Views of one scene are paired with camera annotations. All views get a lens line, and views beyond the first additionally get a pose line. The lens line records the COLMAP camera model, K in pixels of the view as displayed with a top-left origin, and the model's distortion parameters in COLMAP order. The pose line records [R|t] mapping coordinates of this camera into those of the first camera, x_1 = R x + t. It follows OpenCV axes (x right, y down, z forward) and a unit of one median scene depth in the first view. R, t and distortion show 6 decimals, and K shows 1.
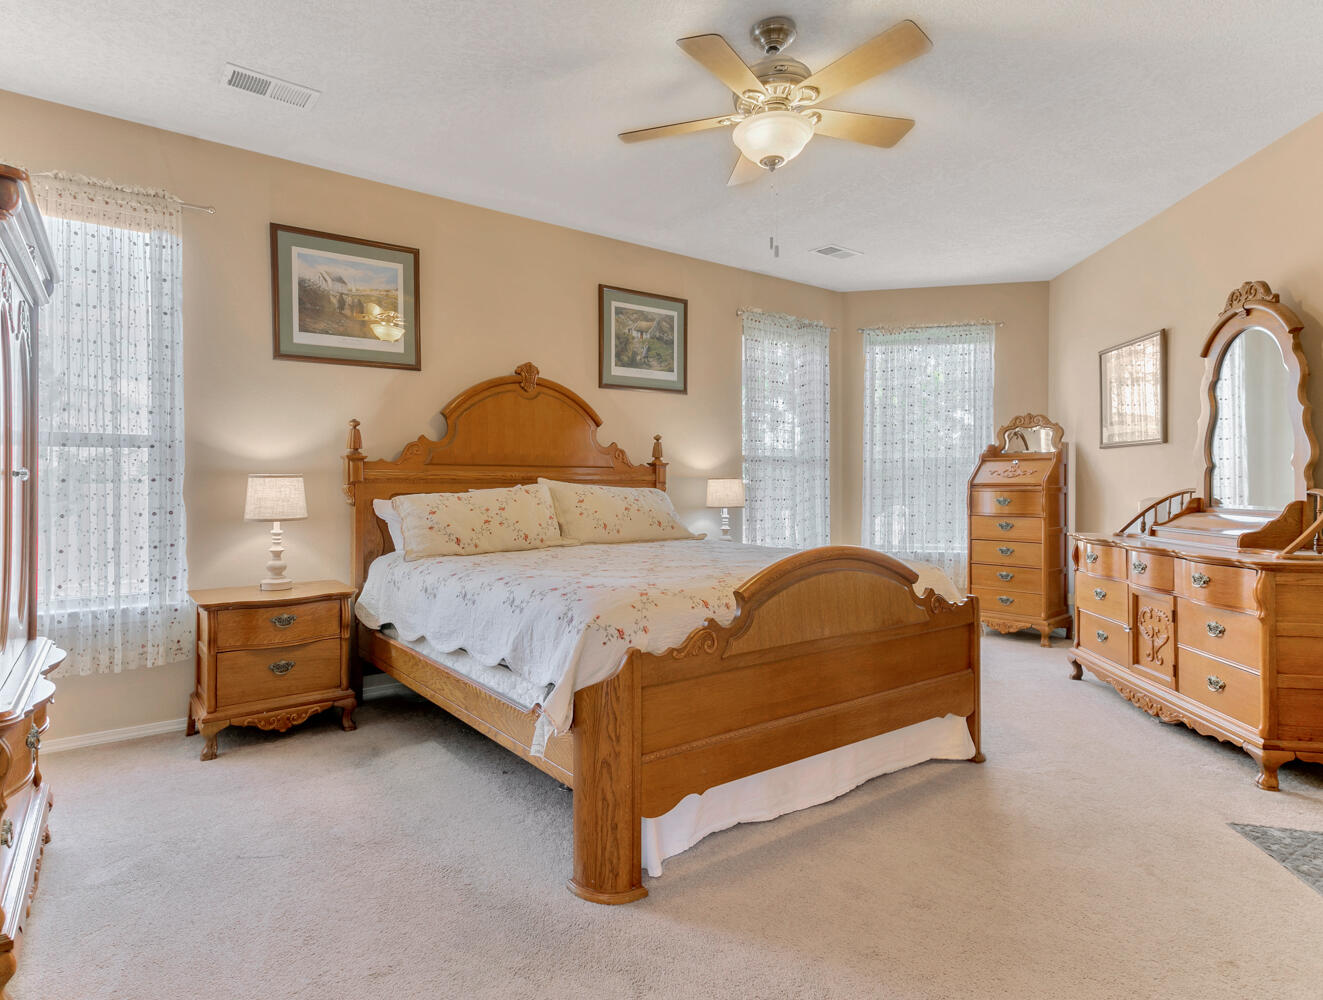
lens RADIAL K [[798.3, 0, 661.9], [0, 798.3, 488.3], [0, 0, 1]] dist [0.026751, 0.001920]
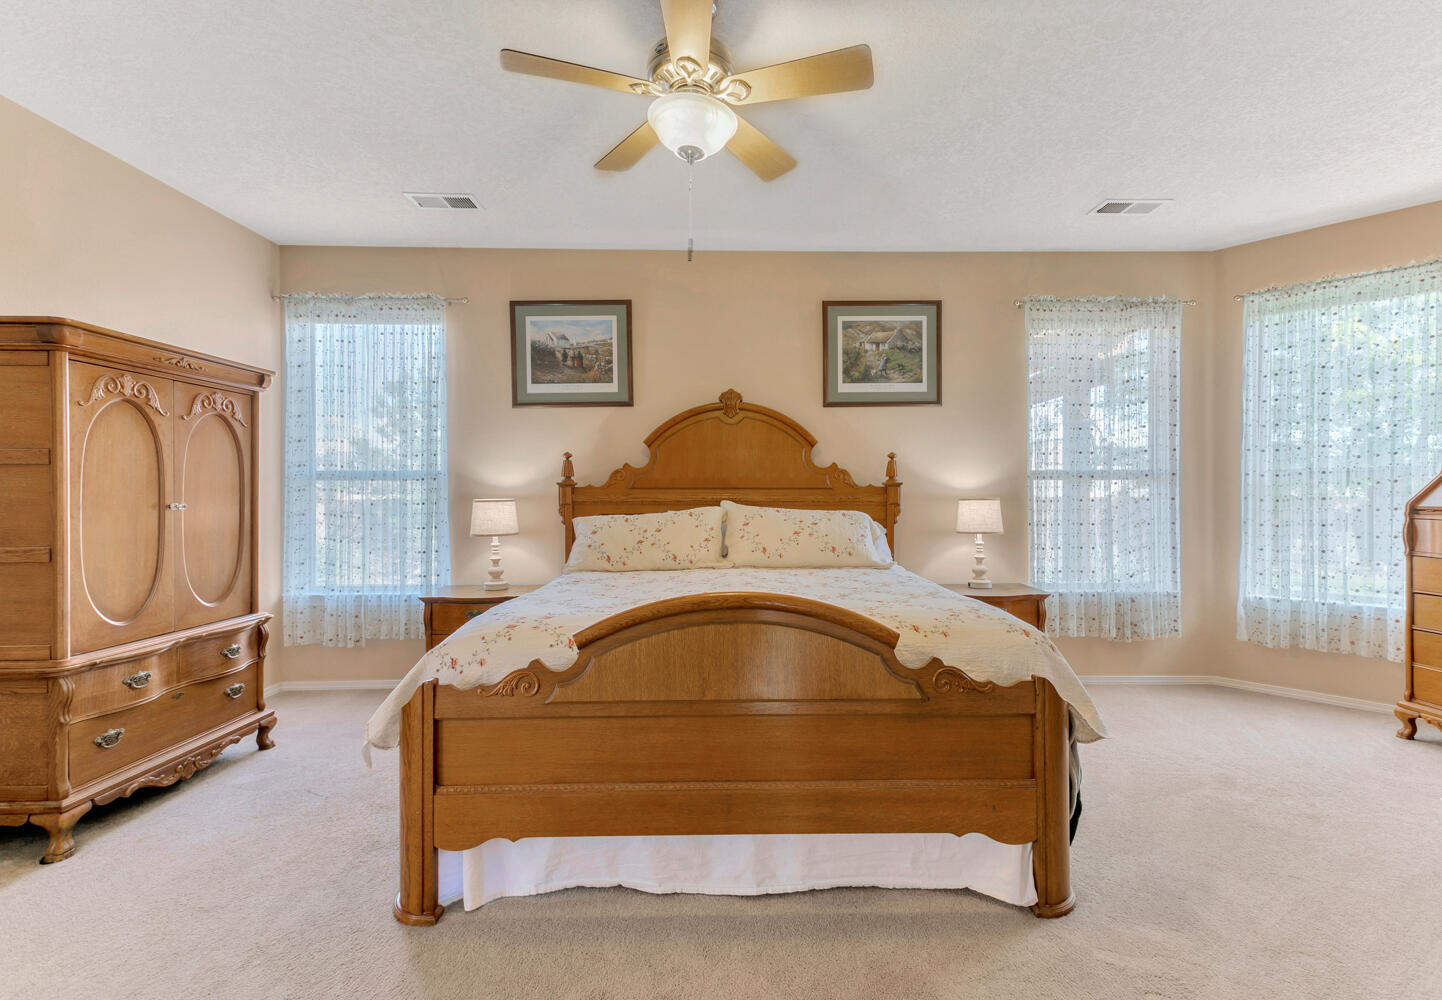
lens RADIAL K [[733.9, 0, 721.0], [0, 733.9, 500.0], [0, 0, 1]] dist [0.023873, 0.000511]
pose [[0.796465, 0.003922, -0.604671, 0.414129], [-0.001814, 0.999990, 0.004096, -0.017382], [0.604681, -0.002166, 0.796465, 0.233716]]
